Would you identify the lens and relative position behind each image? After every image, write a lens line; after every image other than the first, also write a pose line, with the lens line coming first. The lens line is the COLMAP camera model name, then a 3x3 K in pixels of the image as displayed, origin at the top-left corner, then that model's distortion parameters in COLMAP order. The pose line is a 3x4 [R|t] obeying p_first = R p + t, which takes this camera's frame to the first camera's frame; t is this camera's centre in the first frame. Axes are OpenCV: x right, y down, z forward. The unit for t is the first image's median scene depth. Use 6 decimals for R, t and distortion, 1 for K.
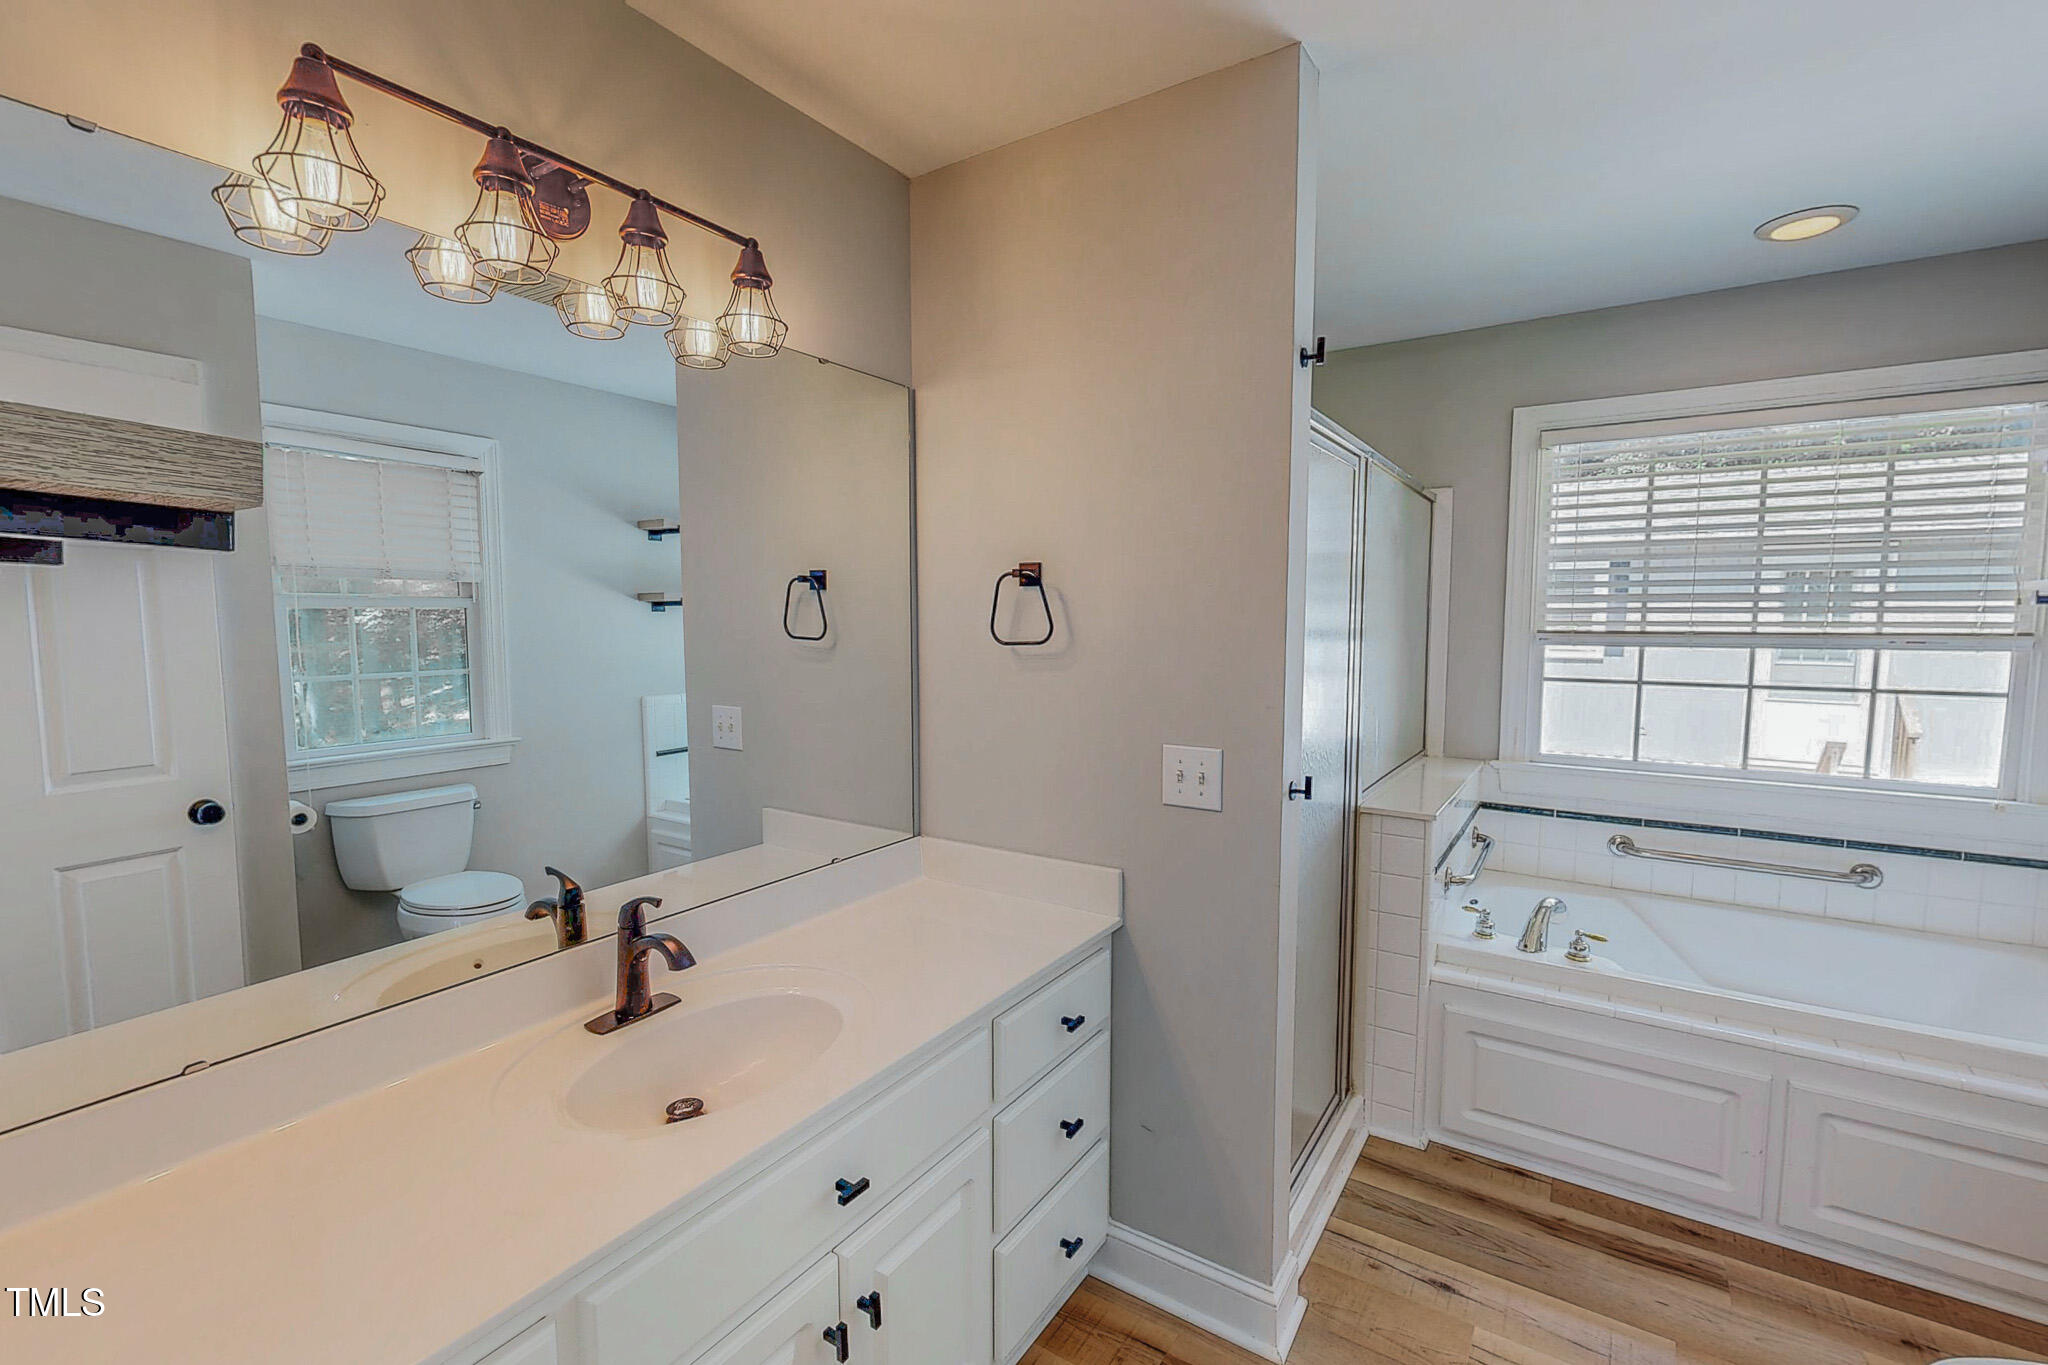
lens RADIAL K [[890.5, 0, 1024.8], [0, 890.5, 687.7], [0, 0, 1]] dist [0.000525, 0.000218]
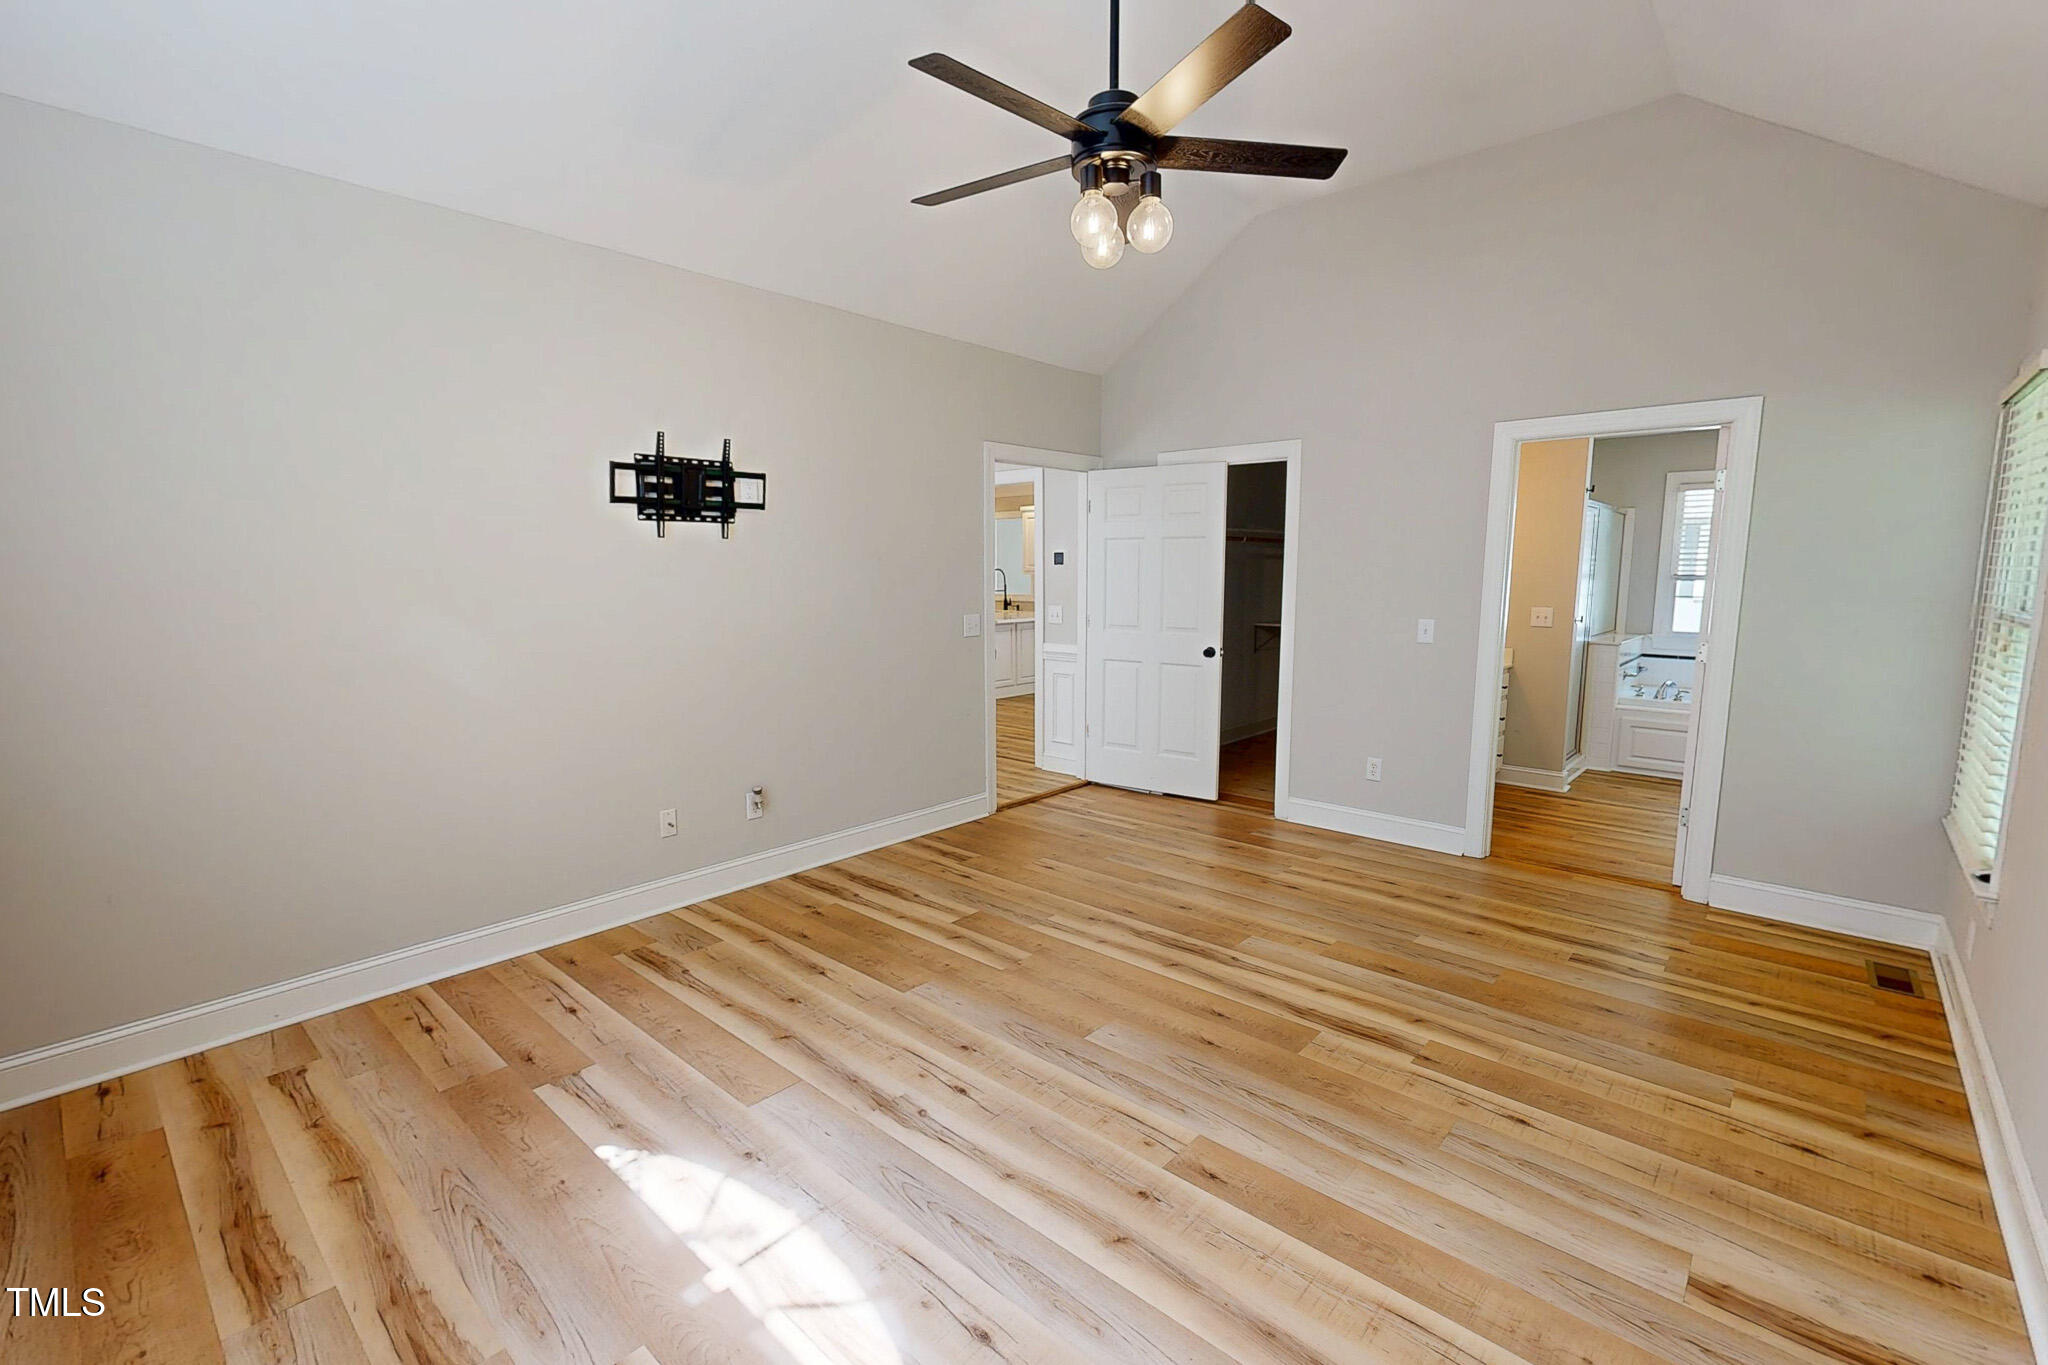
lens RADIAL K [[890.5, 0, 1024.8], [0, 890.5, 687.7], [0, 0, 1]] dist [0.000525, 0.000218]
pose [[0.988846, 0.019618, -0.147641, -0.837990], [-0.011886, 0.998520, 0.053072, 0.145368], [0.148464, -0.050726, 0.987616, -1.758119]]
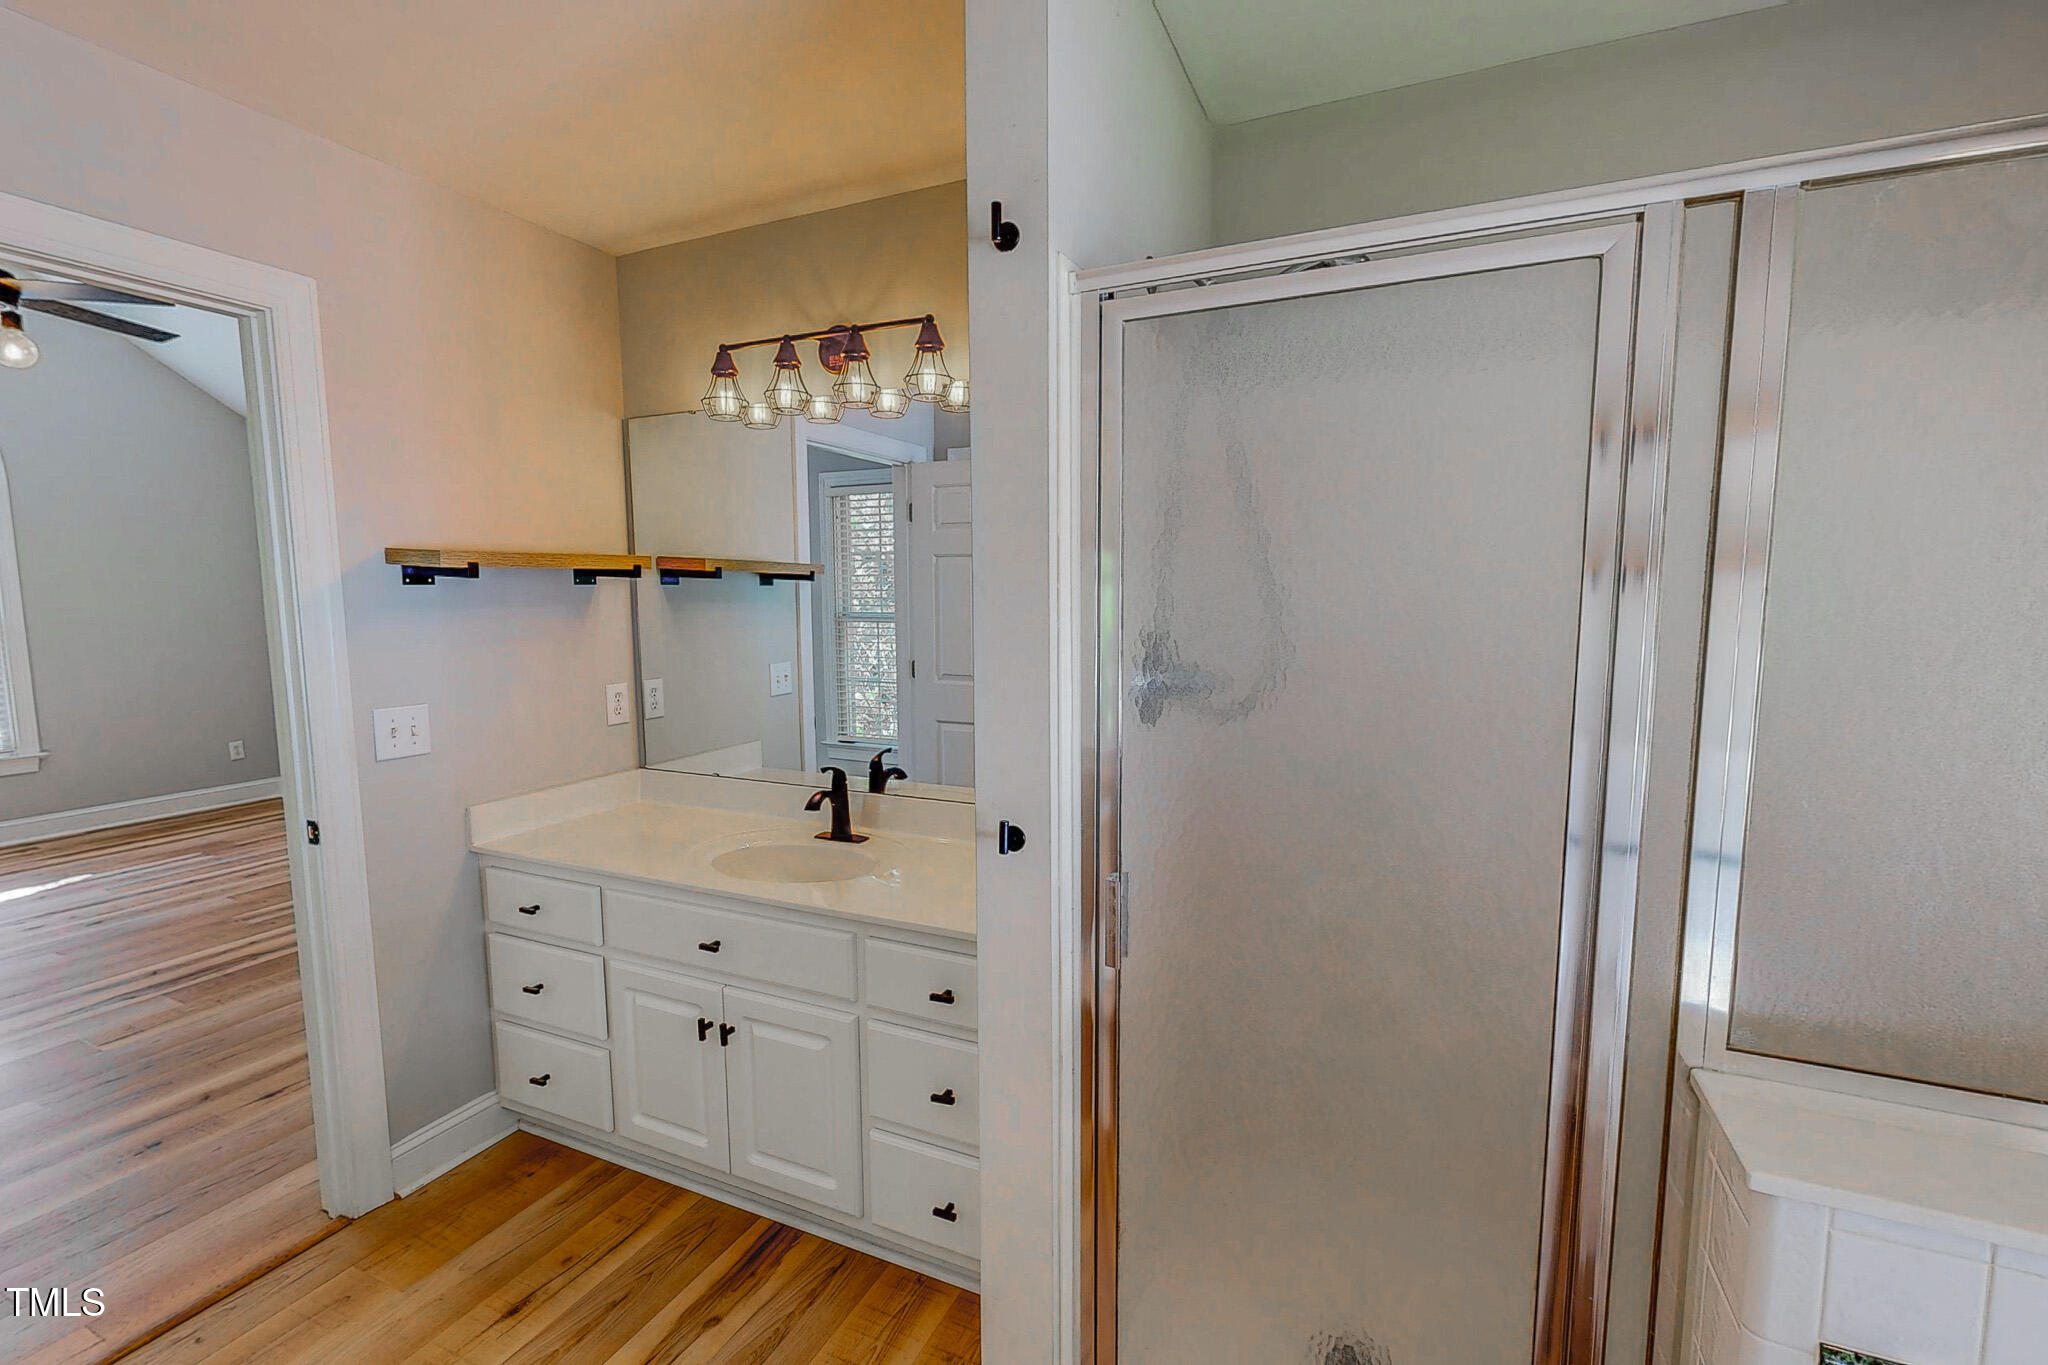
lens RADIAL K [[890.5, 0, 1024.8], [0, 890.5, 687.7], [0, 0, 1]] dist [0.000525, 0.000218]
pose [[0.153219, 0.107929, -0.982281, 0.726499], [-0.083479, 0.991878, 0.095962, -0.065693], [0.984660, 0.067297, 0.160985, 0.654490]]
